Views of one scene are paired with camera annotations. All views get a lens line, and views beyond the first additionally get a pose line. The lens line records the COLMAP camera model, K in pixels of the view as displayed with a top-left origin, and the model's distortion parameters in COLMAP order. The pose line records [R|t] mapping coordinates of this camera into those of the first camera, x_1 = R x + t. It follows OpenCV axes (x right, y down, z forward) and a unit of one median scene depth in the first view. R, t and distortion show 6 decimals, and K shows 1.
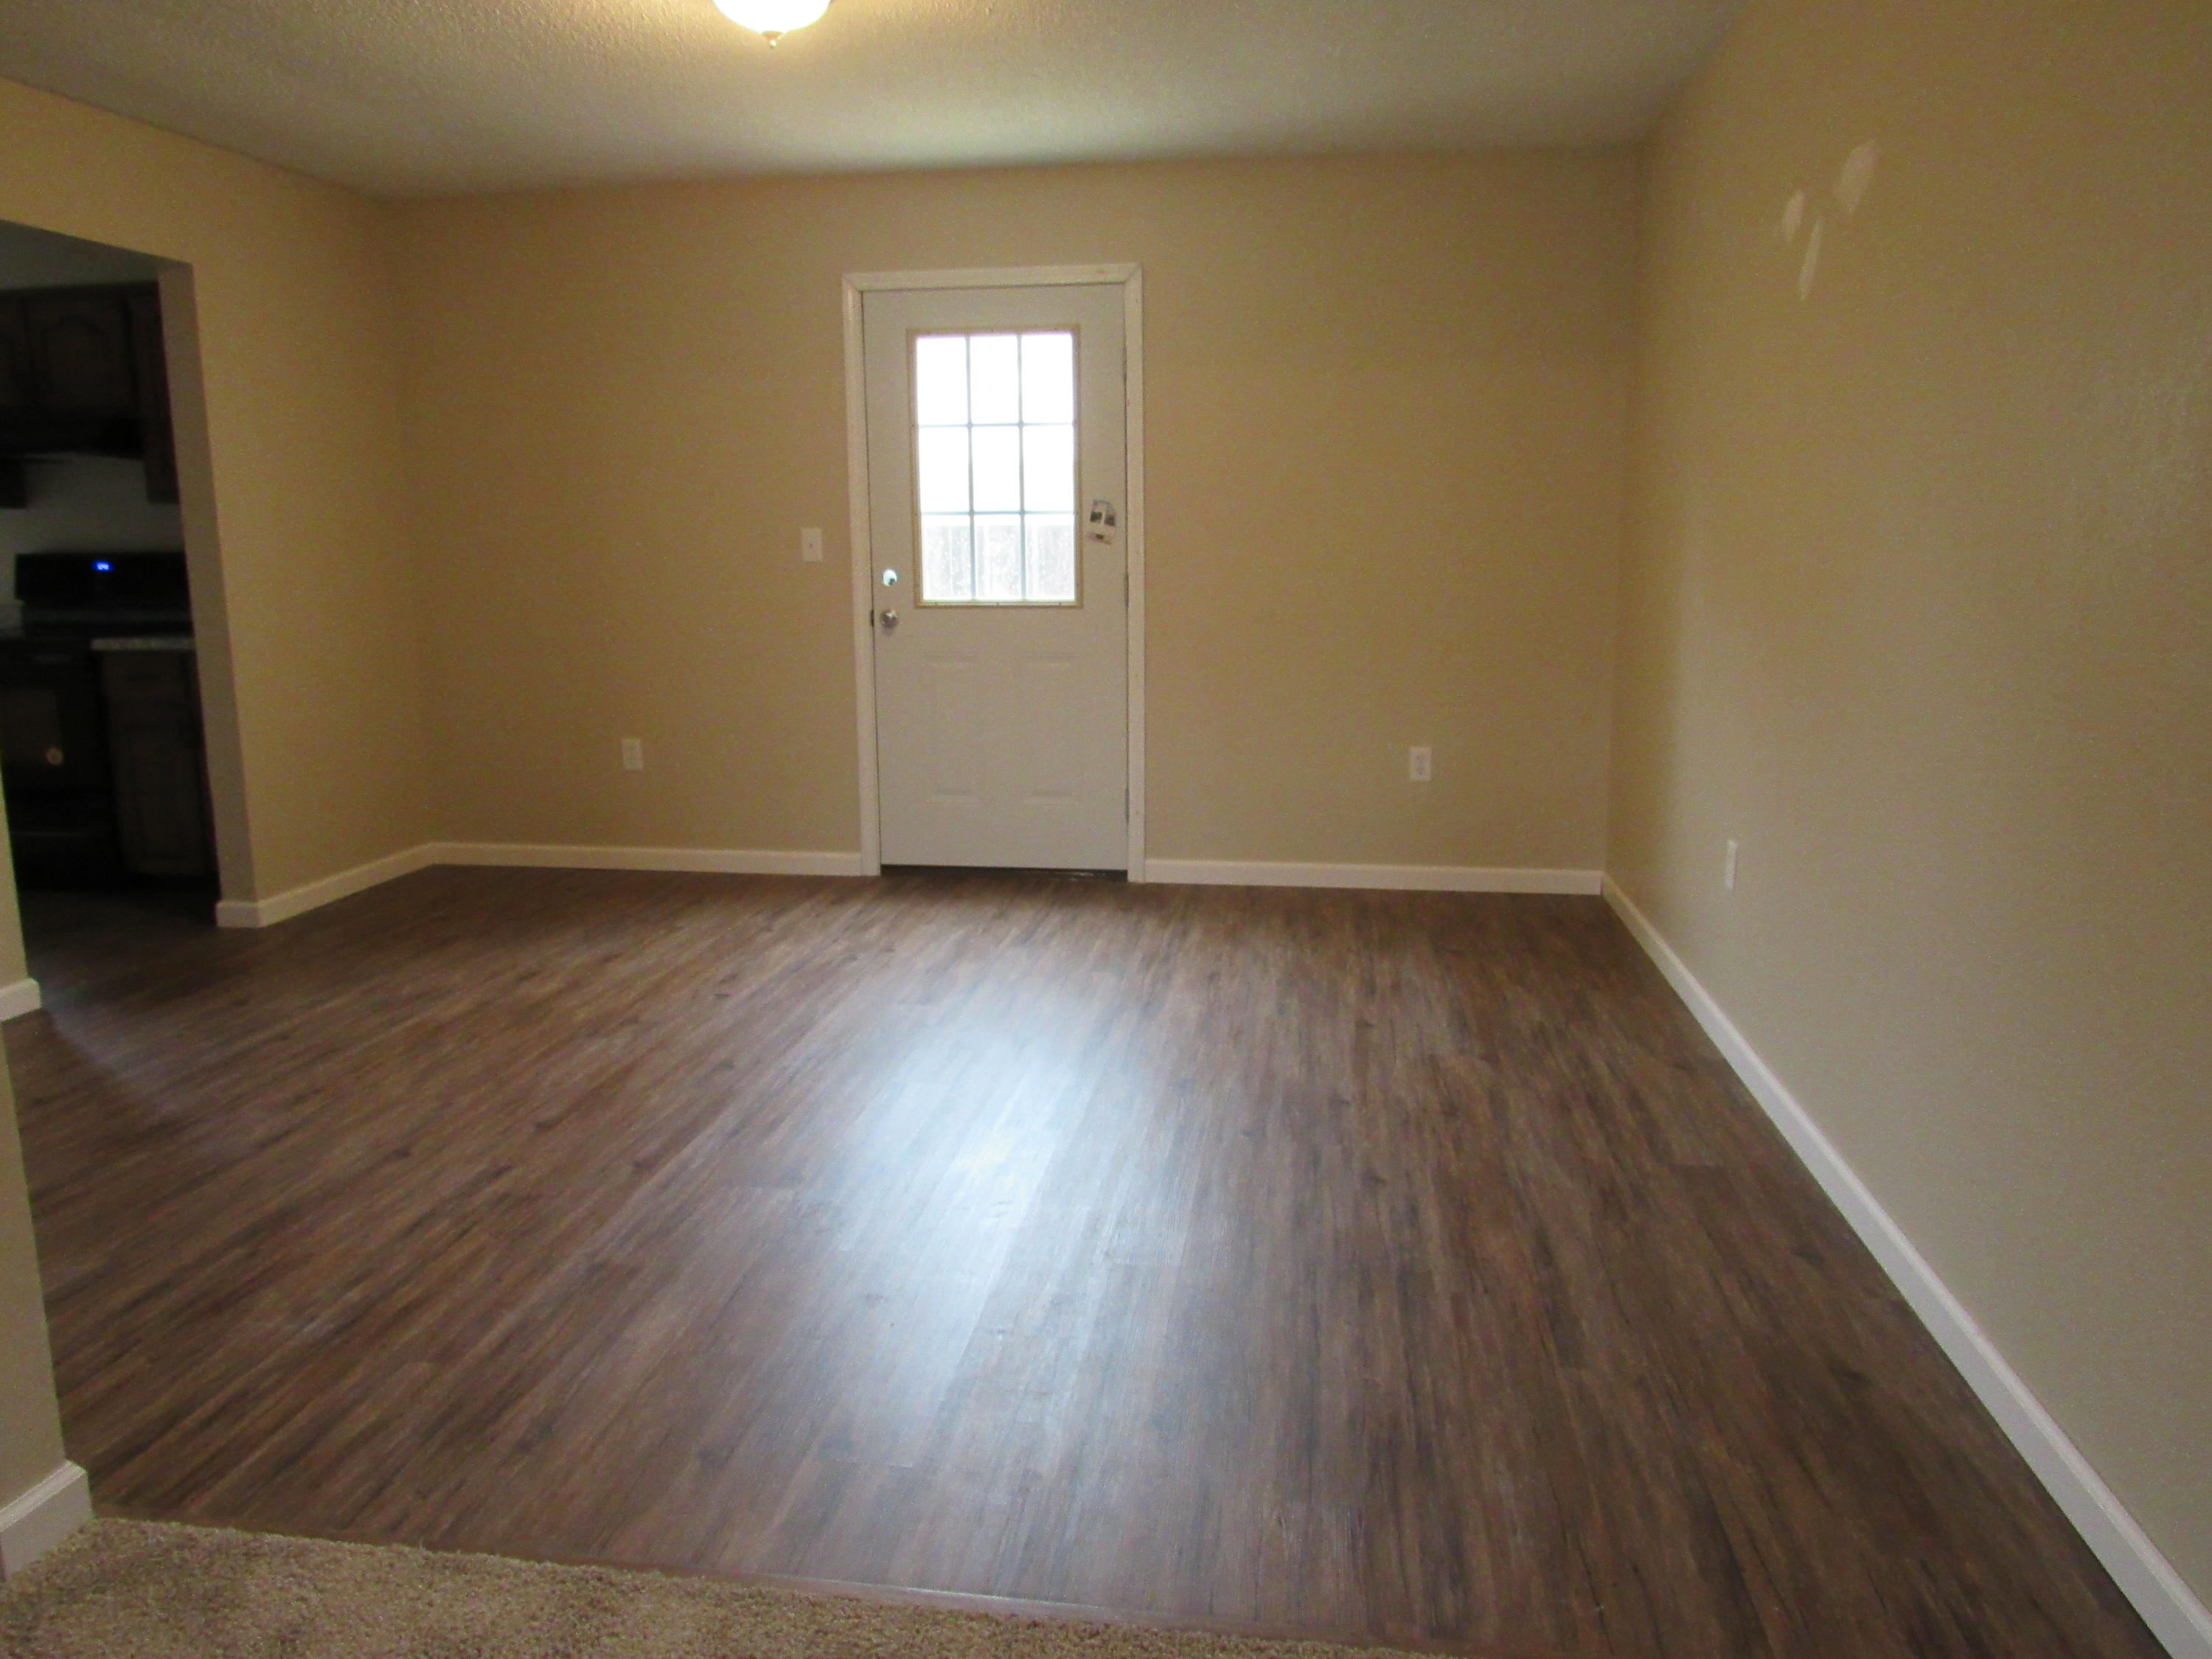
lens RADIAL K [[1578.9, 0, 1093.4], [0, 1578.9, 833.6], [0, 0, 1]] dist [-0.044419, 0.006558]
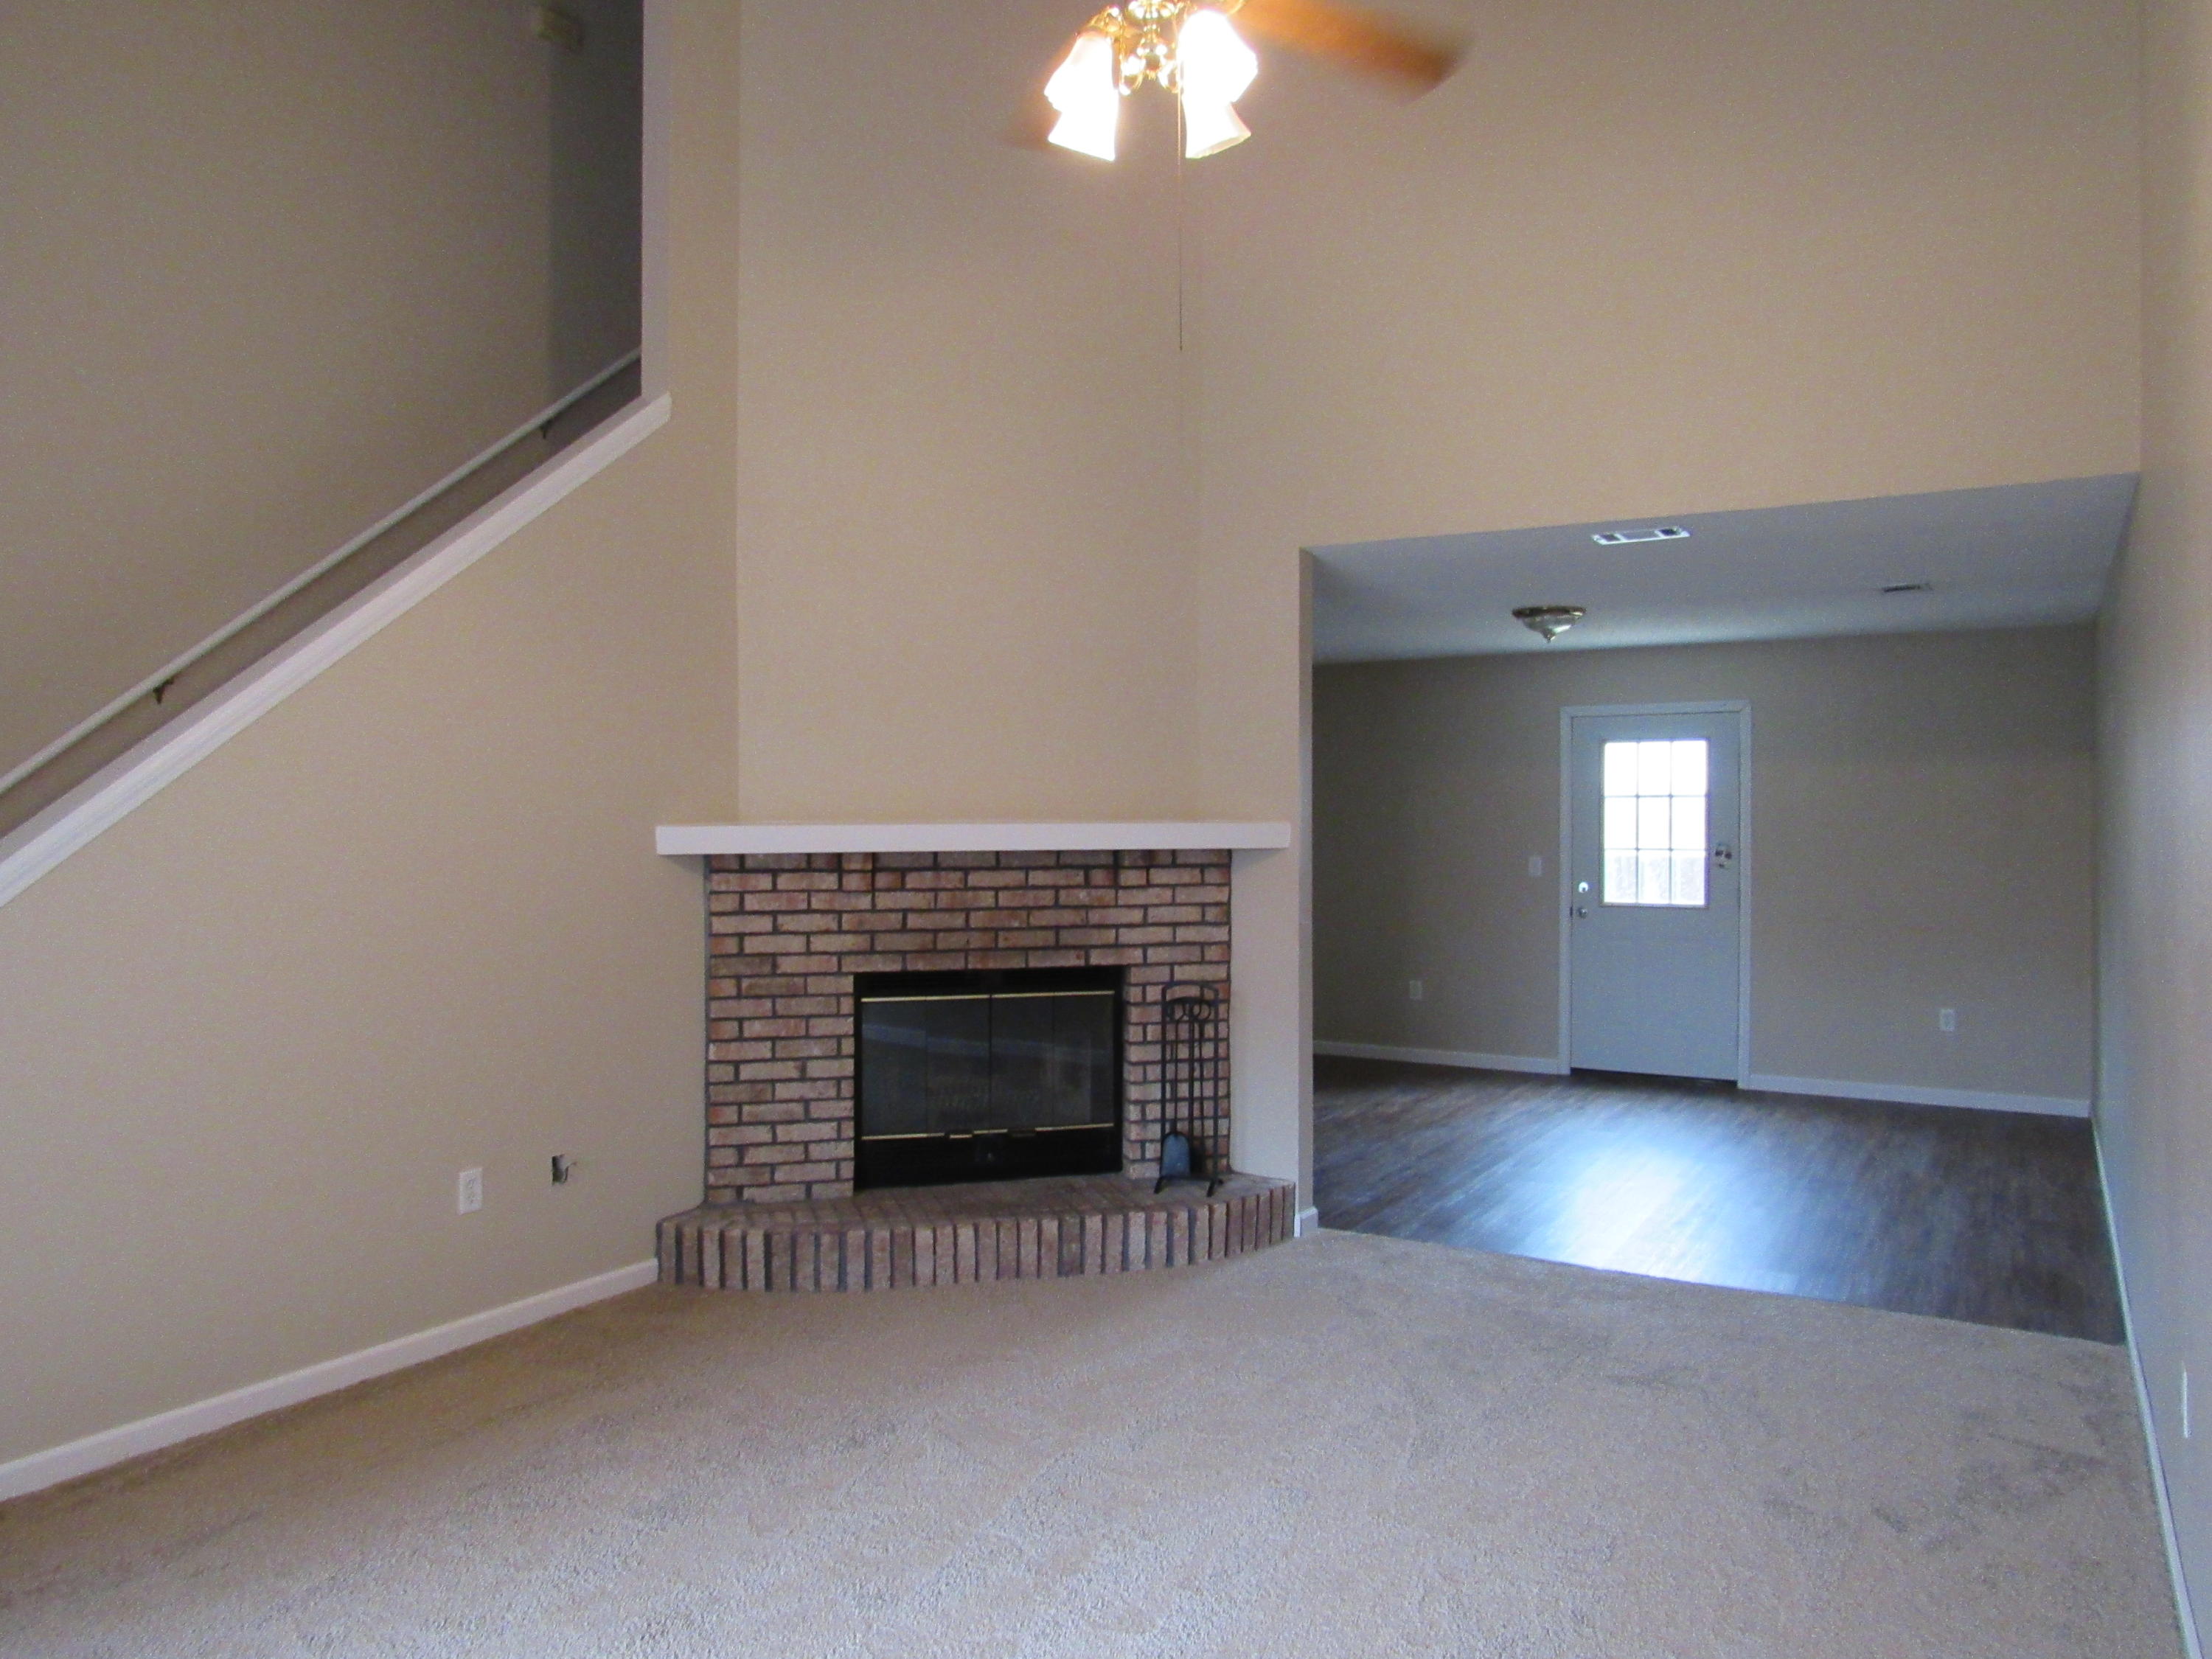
lens RADIAL K [[1578.9, 0, 1093.4], [0, 1578.9, 833.6], [0, 0, 1]] dist [-0.044419, 0.006558]
pose [[0.921587, 0.011111, -0.388013, 0.033420], [-0.075569, 0.985601, -0.151262, 0.066731], [0.380746, 0.168723, 0.909156, -0.682136]]
